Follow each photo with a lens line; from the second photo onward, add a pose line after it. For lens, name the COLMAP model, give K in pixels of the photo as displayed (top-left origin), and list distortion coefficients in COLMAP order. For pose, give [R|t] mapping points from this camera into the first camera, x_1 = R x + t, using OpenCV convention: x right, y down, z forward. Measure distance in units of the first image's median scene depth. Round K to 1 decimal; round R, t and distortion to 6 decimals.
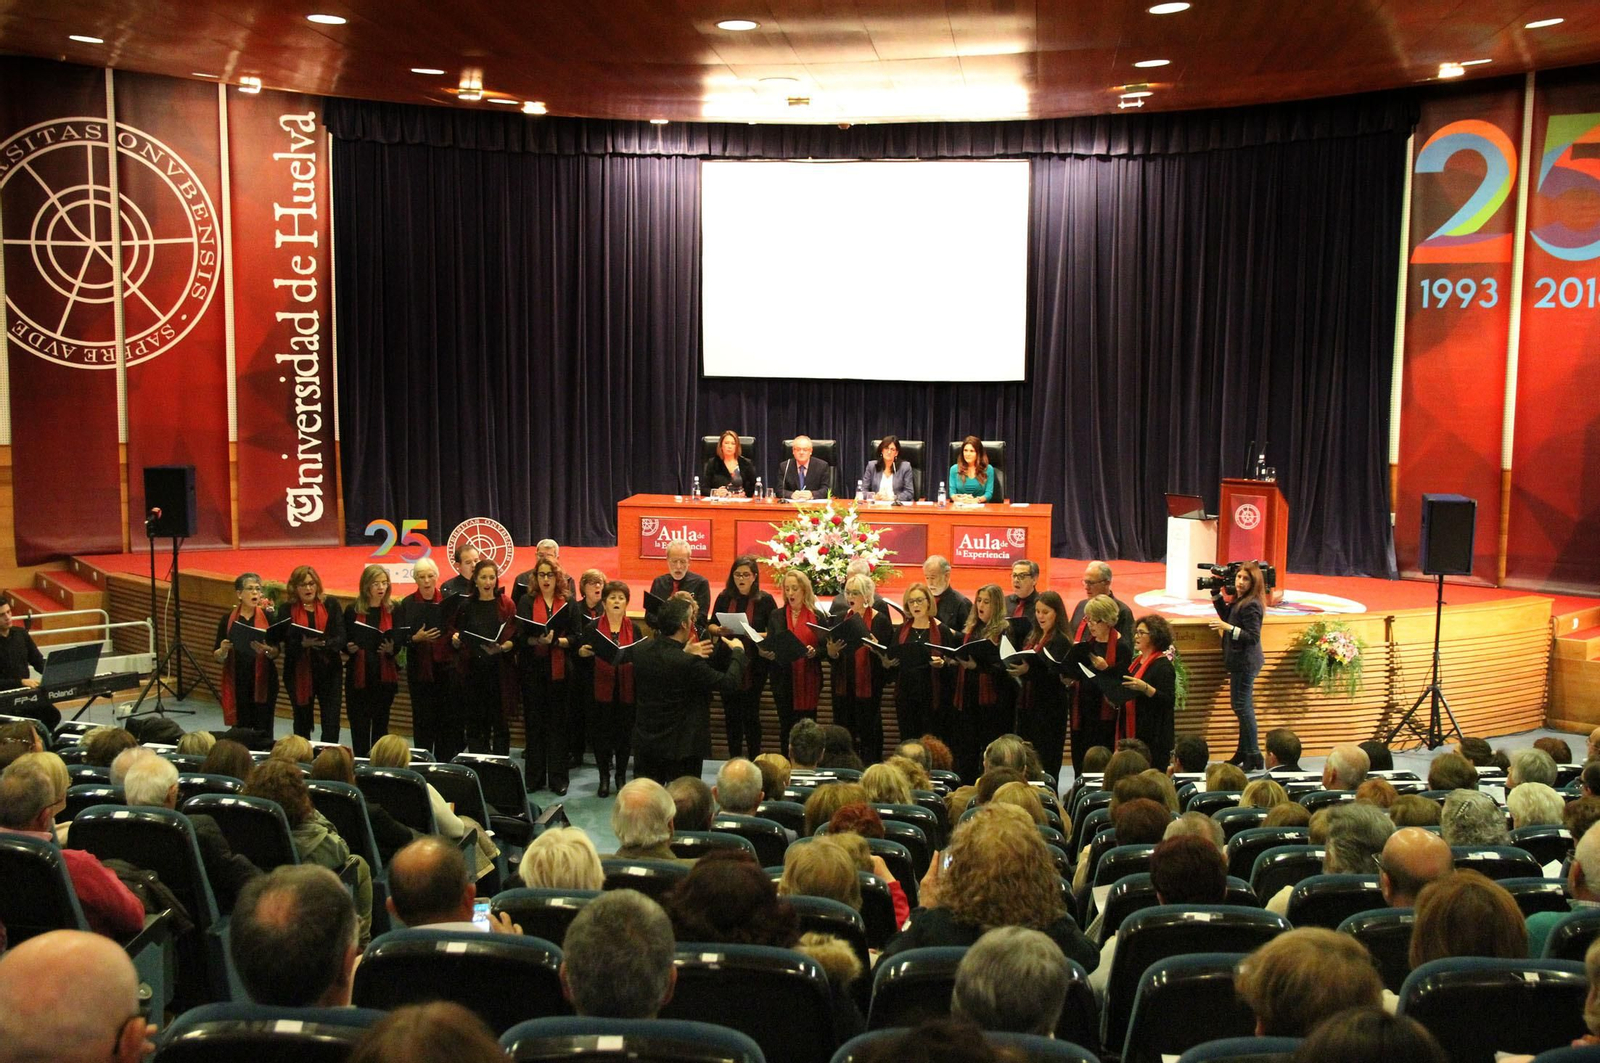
lens RADIAL K [[2019.5, 0, 741.5], [0, 2019.5, 533.3], [0, 0, 1]] dist [0.017066, 0.074462]
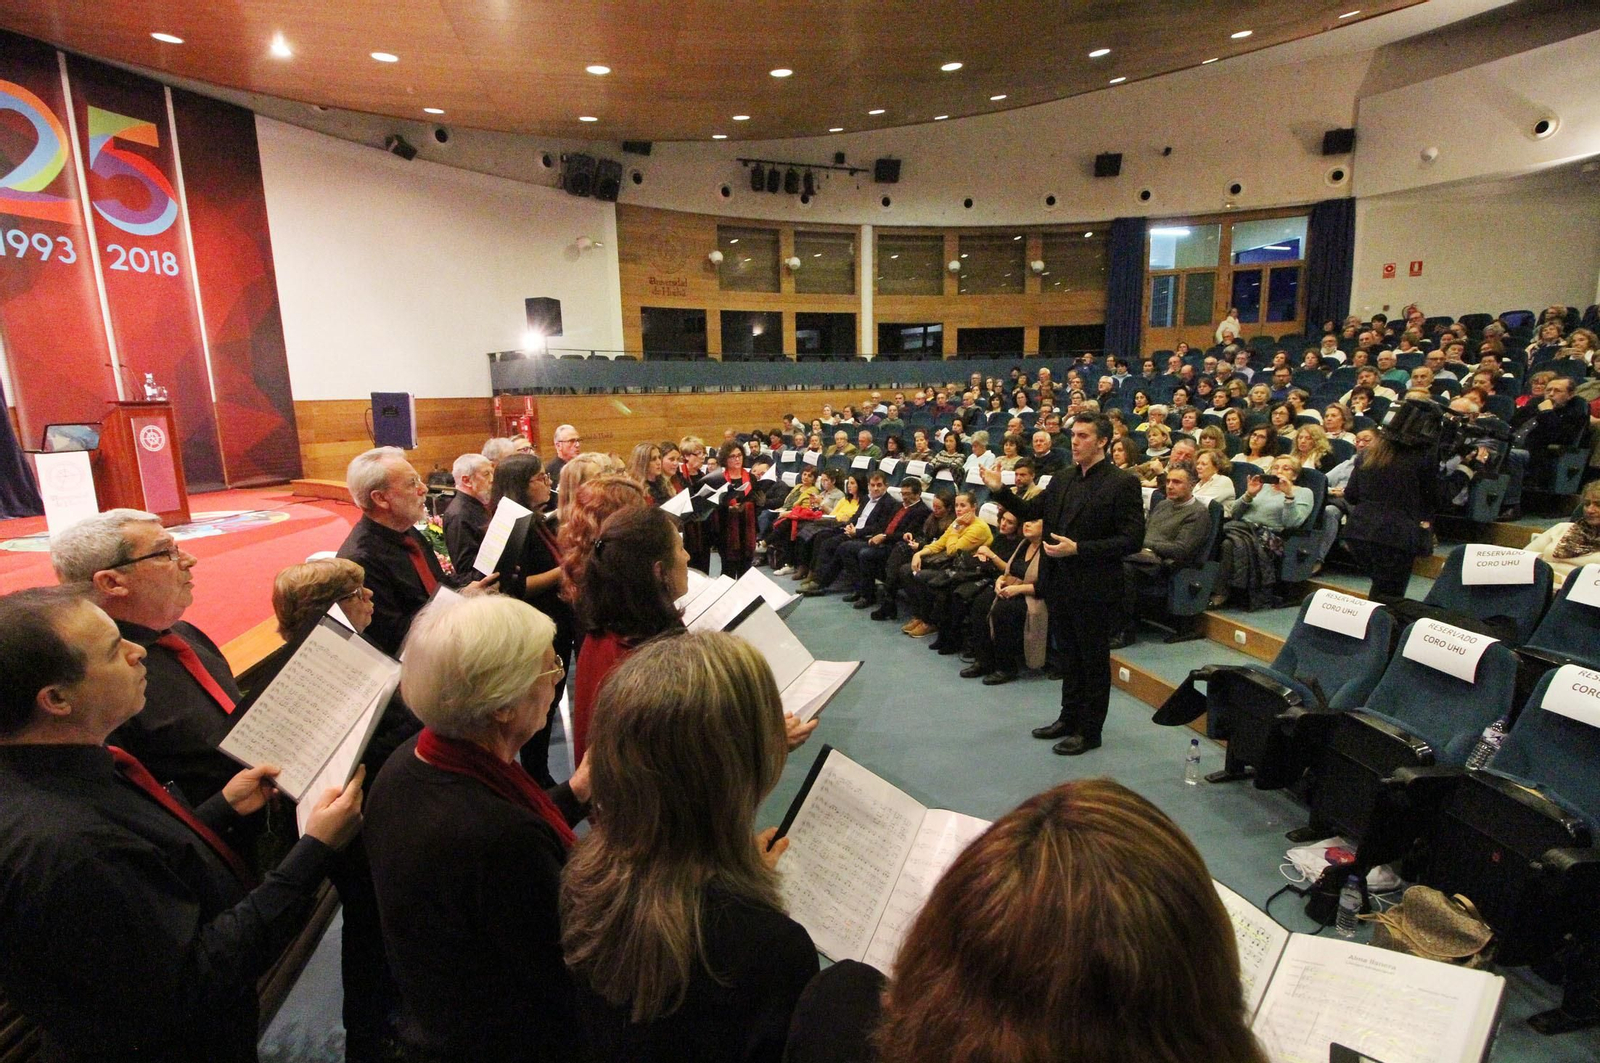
lens RADIAL K [[793.4, 0, 800.0], [0, 793.4, 531.5], [0, 0, 1]] dist [-0.003667, -0.001143]
pose [[-0.337649, -0.161494, 0.927315, -0.204827], [0.123308, 0.969093, 0.213668, -0.006790], [-0.933160, 0.186491, -0.307300, 0.729892]]
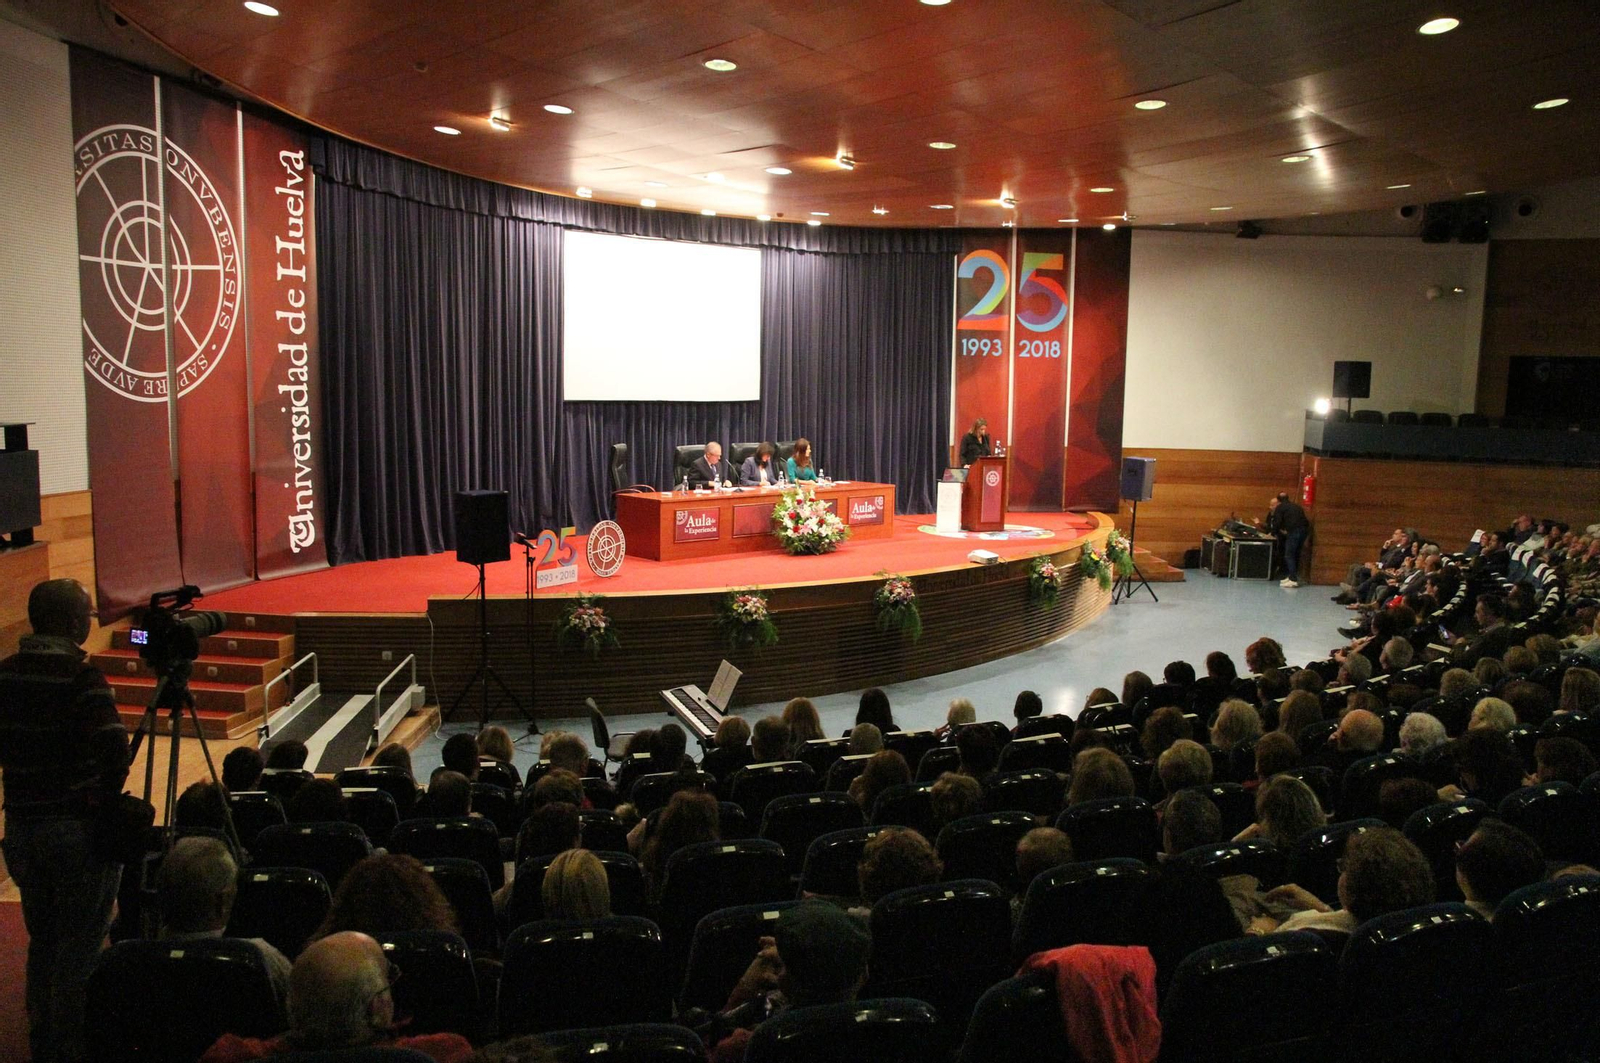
lens RADIAL K [[1282.4, 0, 800.0], [0, 1282.4, 531.5], [0, 0, 1]] dist [-0.110592, 0.093145]
pose [[0.608721, -0.092252, 0.788003, -0.599861], [0.076384, 0.995417, 0.057529, -0.033037], [-0.789699, 0.025171, 0.612978, 0.424226]]
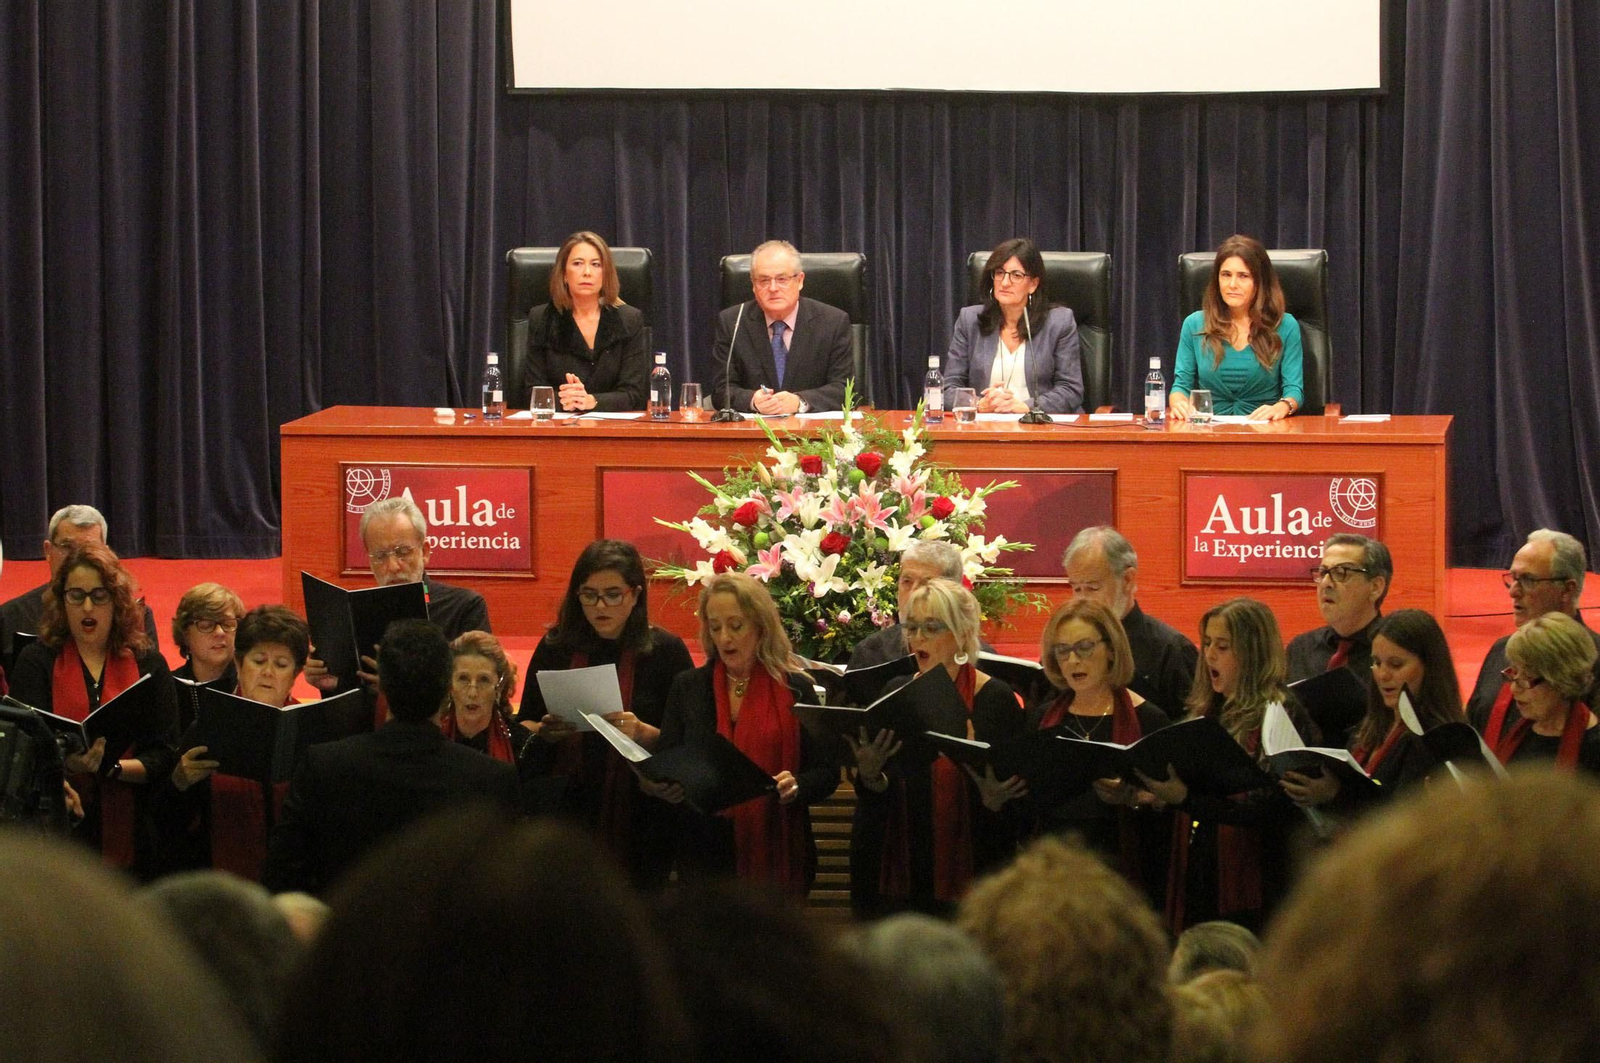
lens RADIAL K [[5889.5, 0, 800.0], [0, 5889.5, 531.5], [0, 0, 1]] dist [-0.134909, -2.004875]
pose [[0.999668, -0.014321, 0.021443, 0.009913], [0.014570, 0.999828, -0.011500, 0.016967], [-0.021274, 0.011809, 0.999704, -0.073432]]
